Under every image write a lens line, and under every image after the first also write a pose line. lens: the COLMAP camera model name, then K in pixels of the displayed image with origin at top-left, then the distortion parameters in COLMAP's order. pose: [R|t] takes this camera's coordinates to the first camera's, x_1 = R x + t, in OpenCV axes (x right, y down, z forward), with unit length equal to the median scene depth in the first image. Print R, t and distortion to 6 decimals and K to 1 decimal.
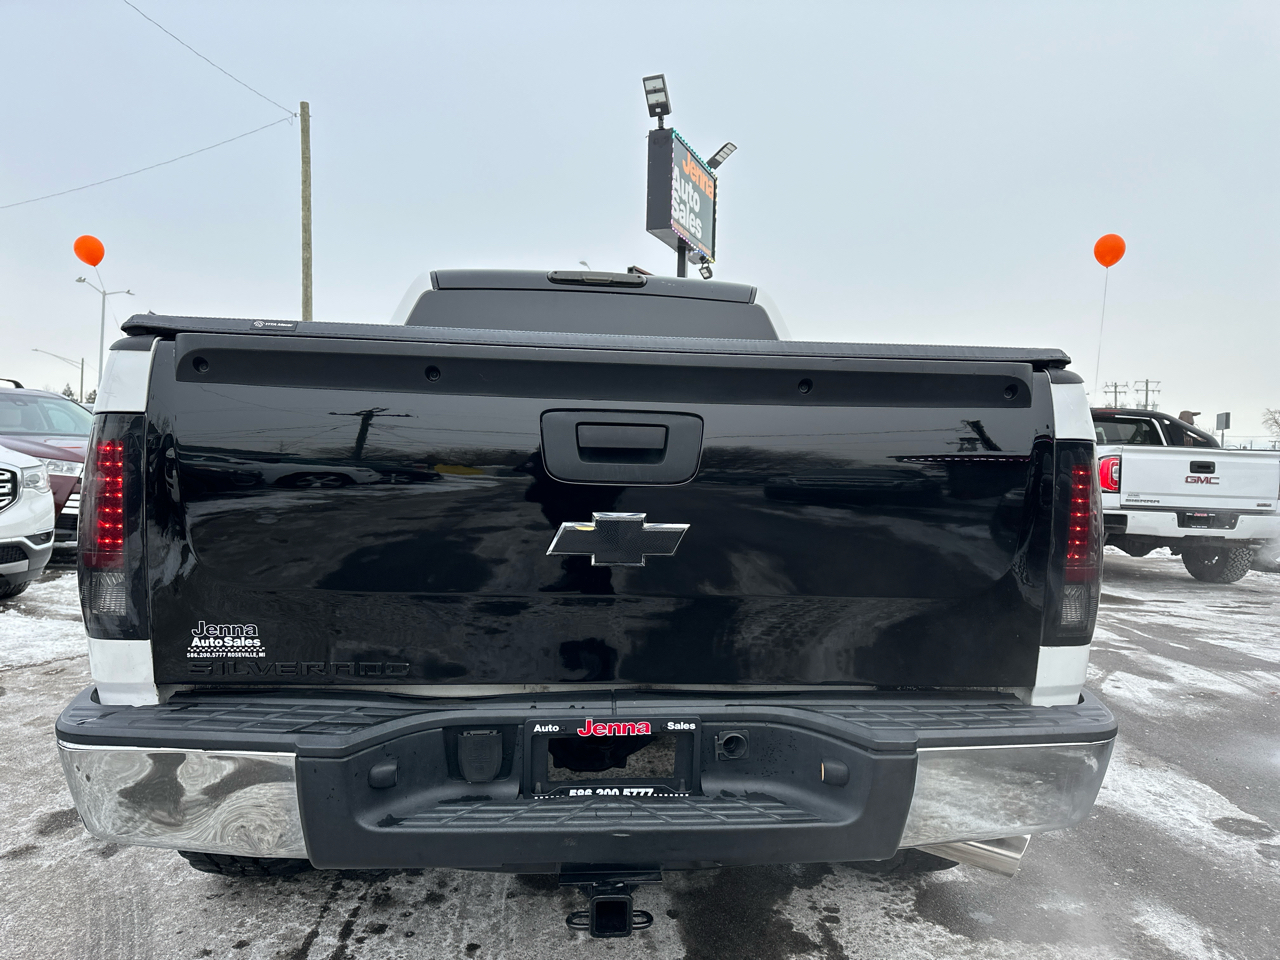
lens RADIAL K [[911.1, 0, 649.0], [0, 911.1, 485.9], [0, 0, 1]] dist [0.068931, -0.076967]
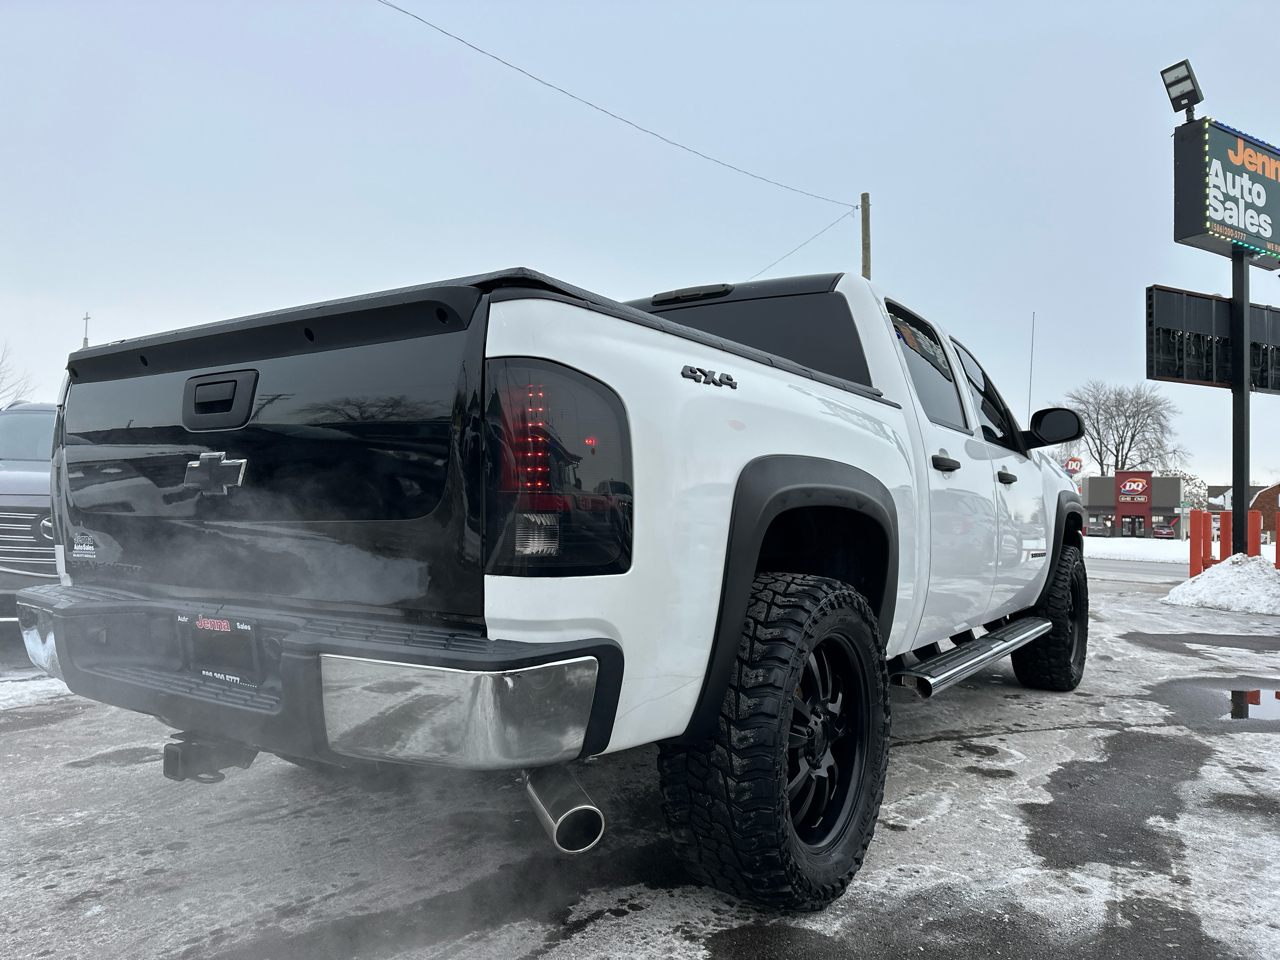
lens RADIAL K [[911.1, 0, 649.0], [0, 911.1, 485.9], [0, 0, 1]] dist [0.068931, -0.076967]
pose [[0.765918, -0.032241, -0.642130, 0.167416], [-0.021671, 0.996880, -0.075902, 0.021368], [0.642573, 0.072050, 0.762829, 0.054318]]
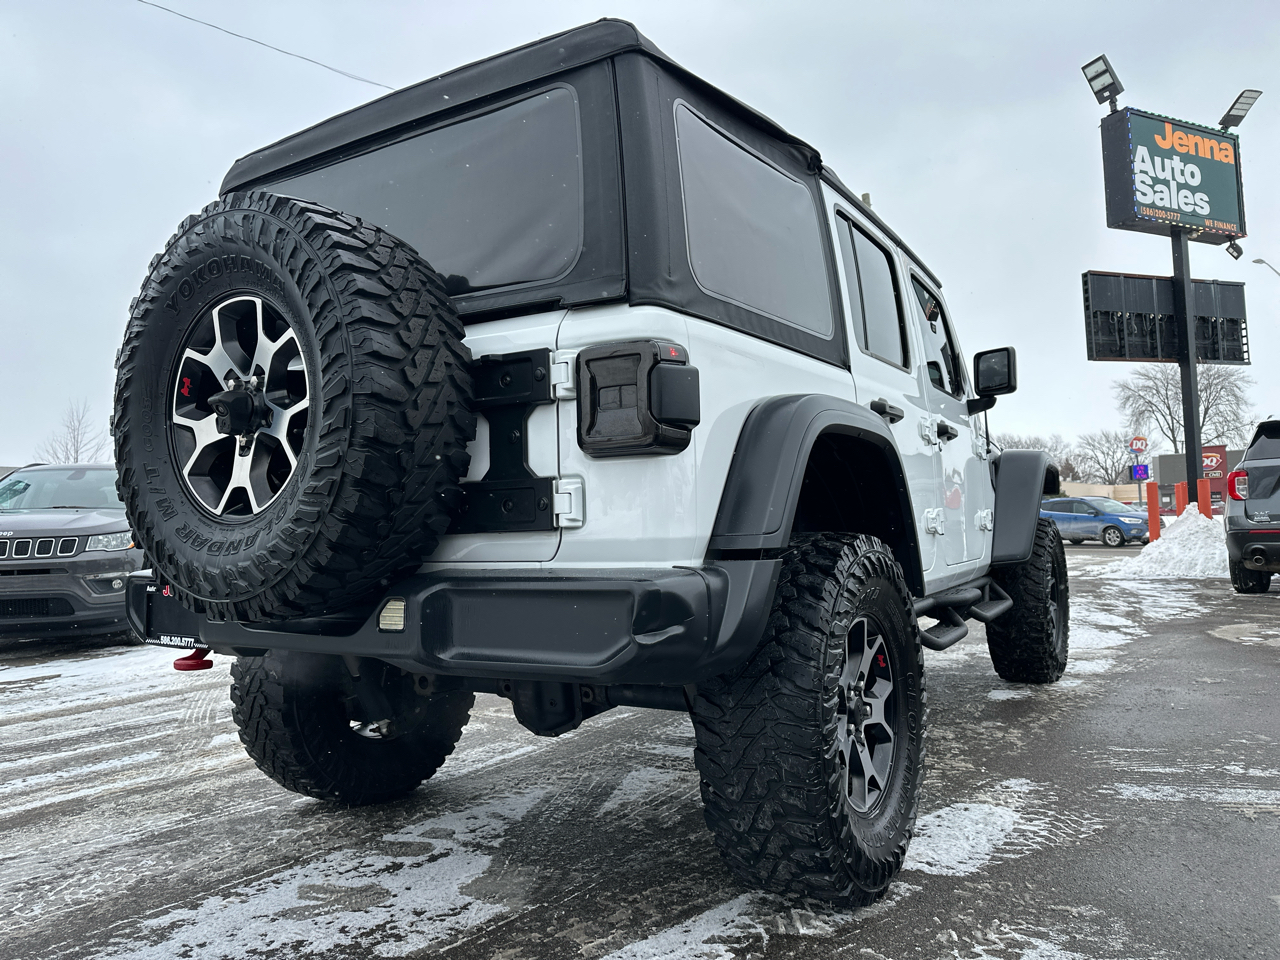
lens RADIAL K [[911.1, 0, 649.0], [0, 911.1, 485.9], [0, 0, 1]] dist [0.068931, -0.076967]
pose [[0.708254, -0.087468, -0.700518, 0.288726], [0.036367, 0.995498, -0.087531, 0.031886], [0.705021, 0.036518, 0.708246, 0.065548]]
